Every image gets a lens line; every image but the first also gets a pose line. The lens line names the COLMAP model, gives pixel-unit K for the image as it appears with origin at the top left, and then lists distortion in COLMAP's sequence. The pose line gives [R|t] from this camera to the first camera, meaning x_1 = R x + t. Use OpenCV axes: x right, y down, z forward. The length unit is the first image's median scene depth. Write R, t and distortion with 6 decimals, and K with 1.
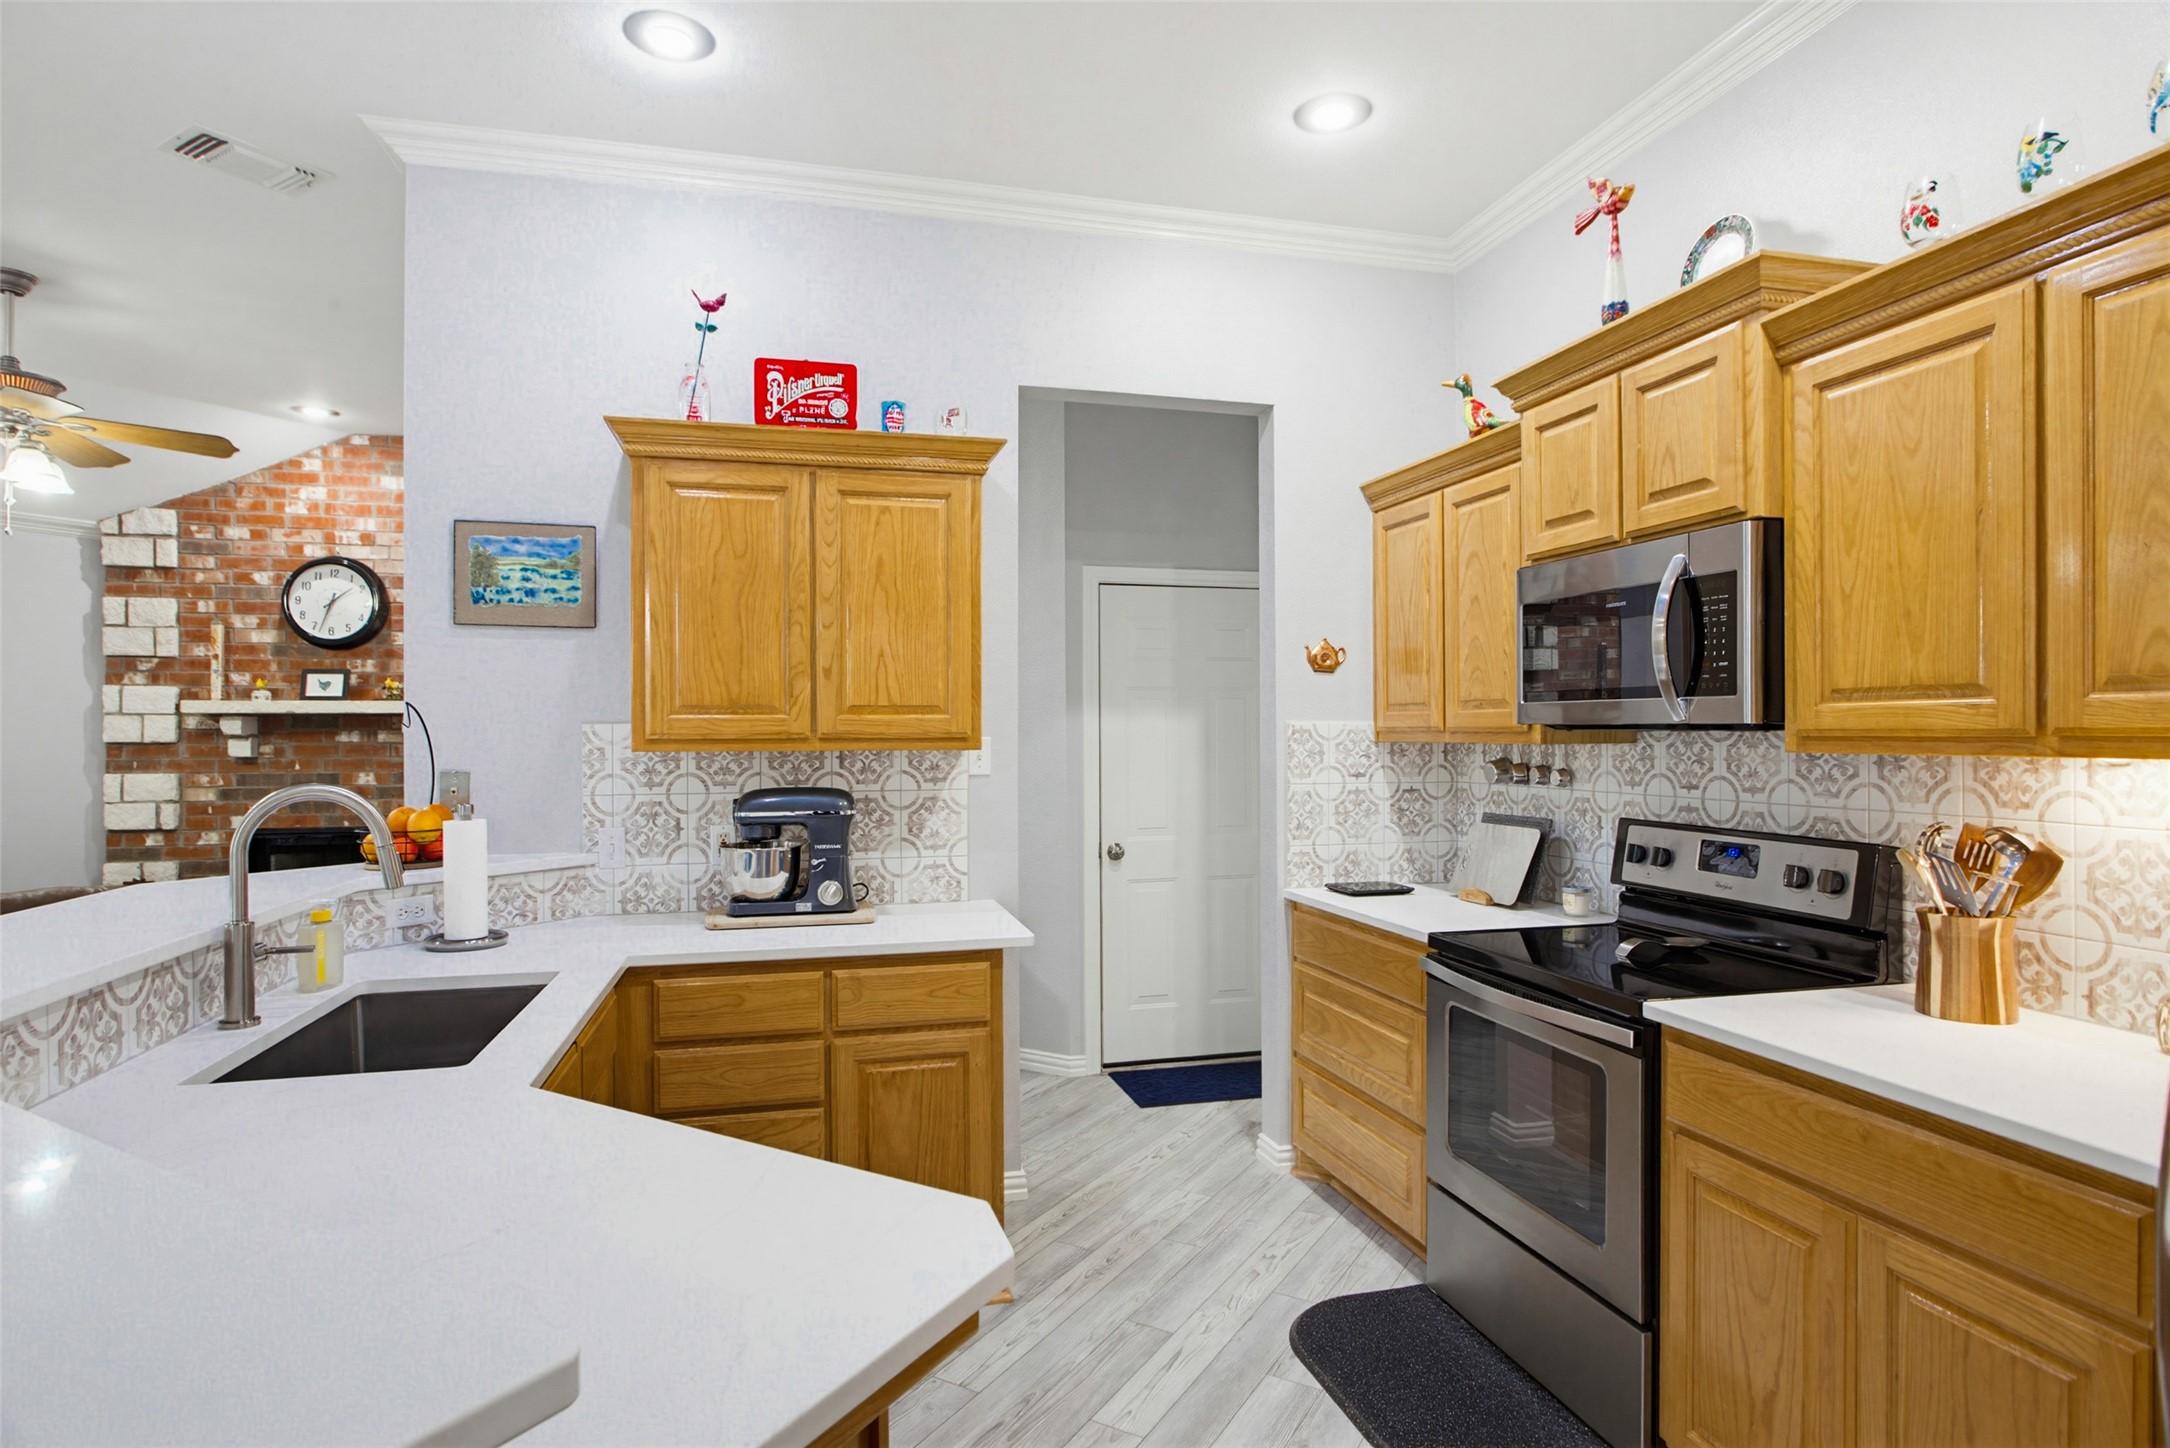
lens RADIAL K [[1185.6, 0, 1088.3], [0, 1185.6, 732.4], [0, 0, 1]] dist [0.004092, 0.000602]
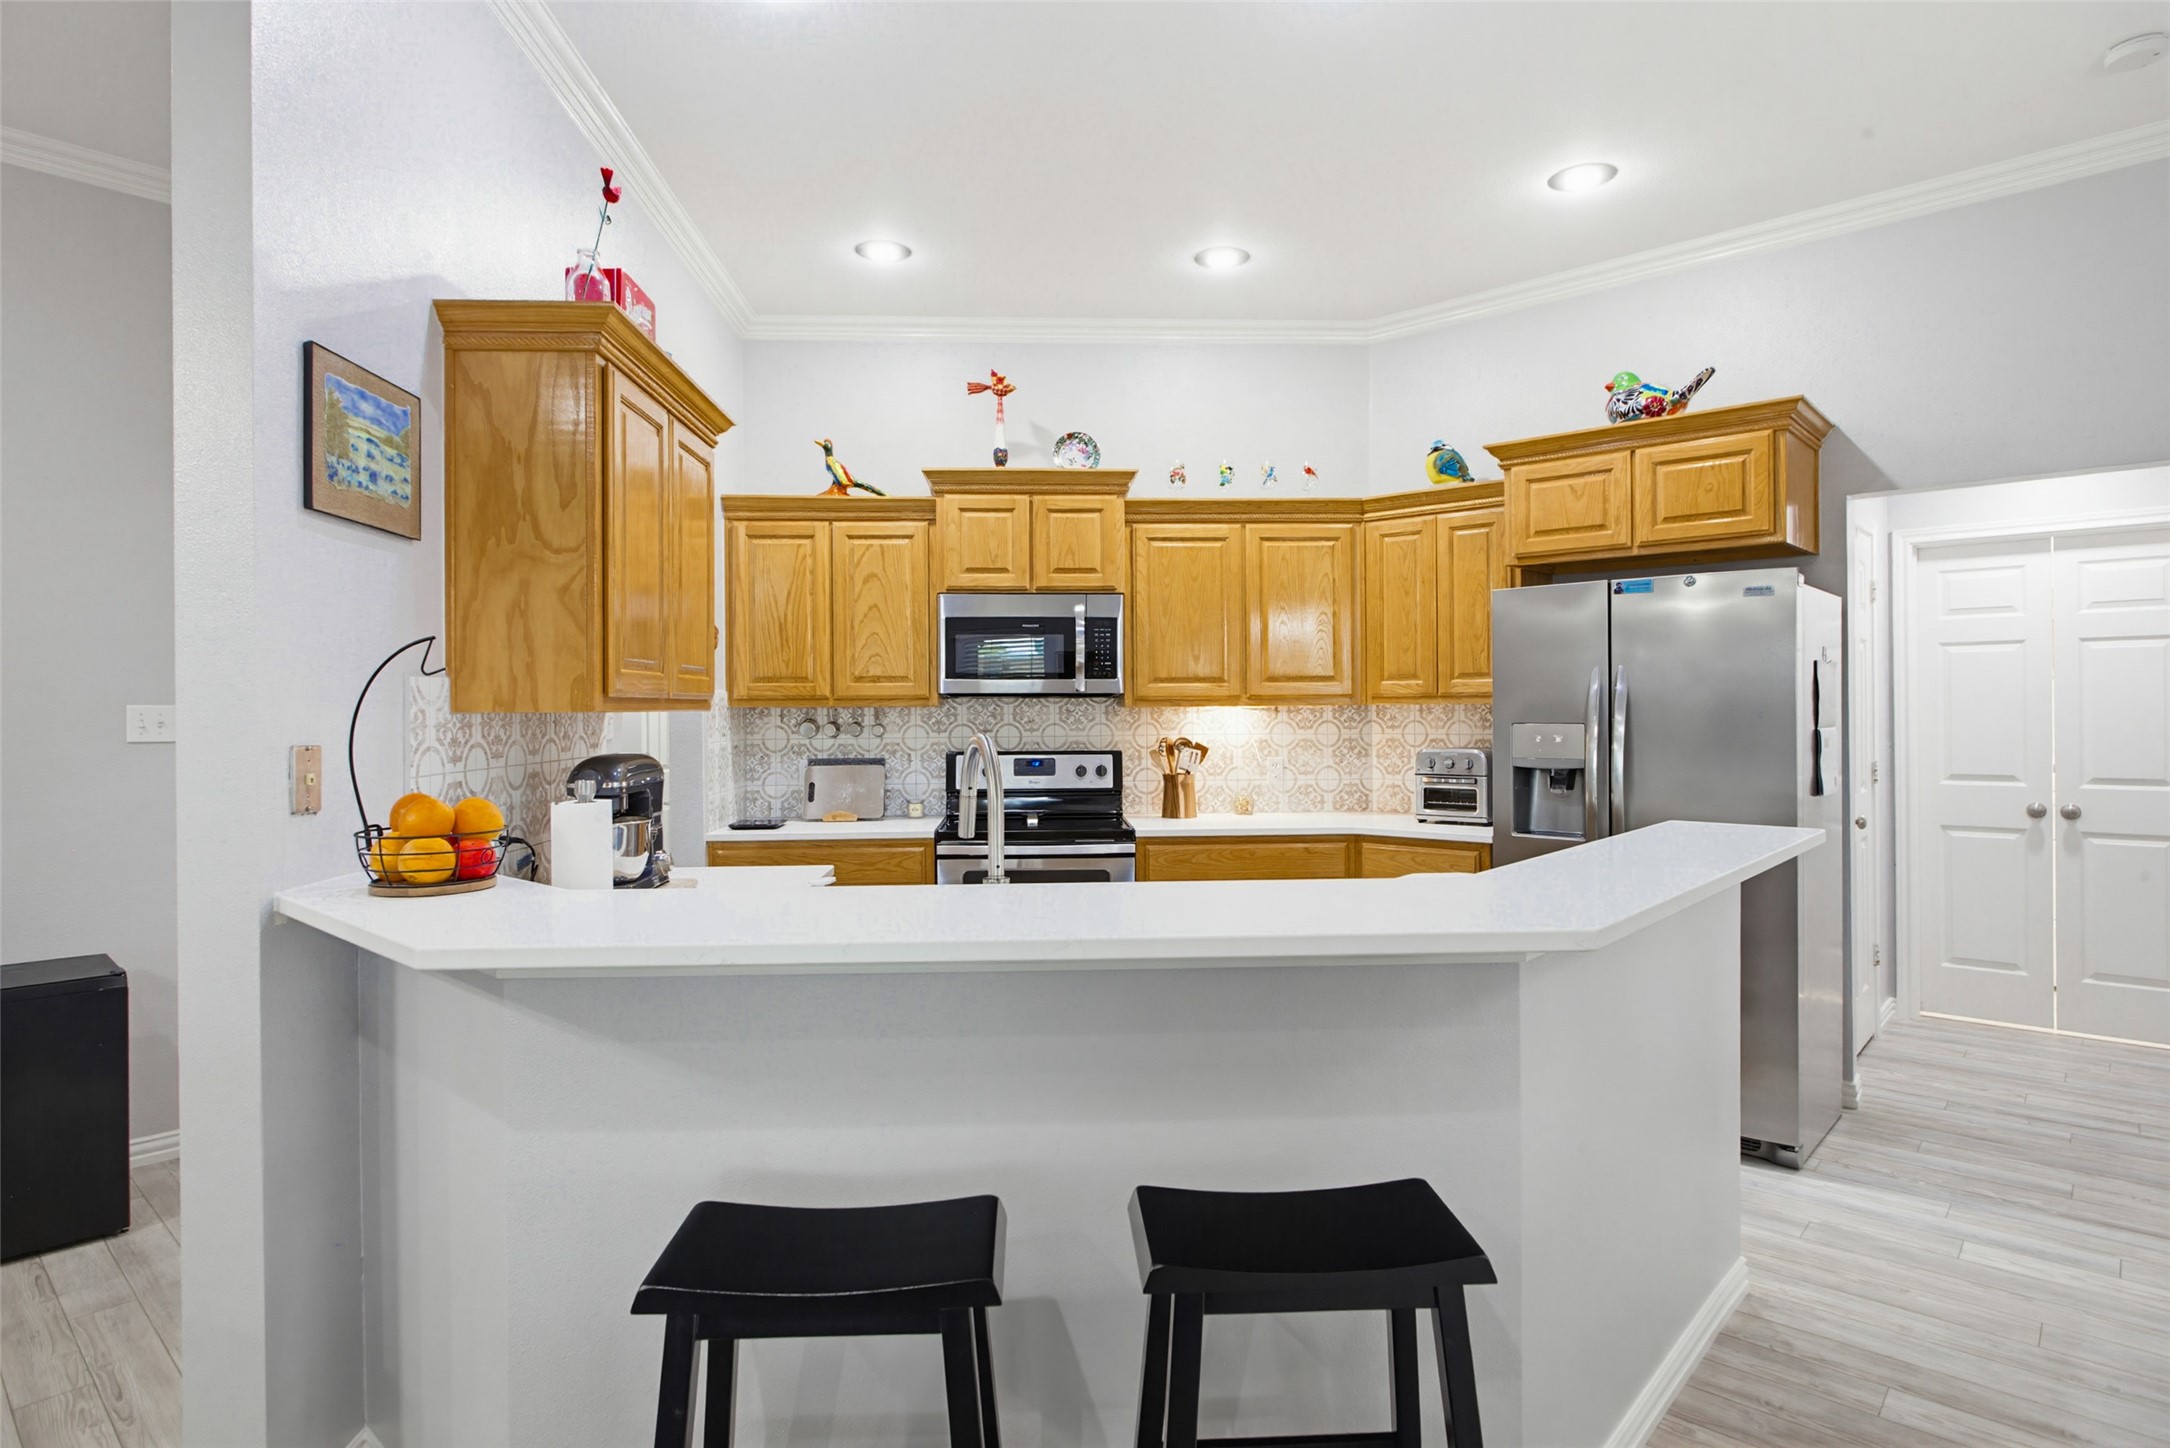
lens RADIAL K [[1185.6, 0, 1089.8], [0, 1185.6, 720.6], [0, 0, 1]] dist [0.004092, 0.000602]
pose [[0.180689, -0.010246, 0.983487, -1.102141], [0.006466, 0.999937, 0.009229, 0.015577], [-0.983519, 0.004692, 0.180744, 0.509401]]
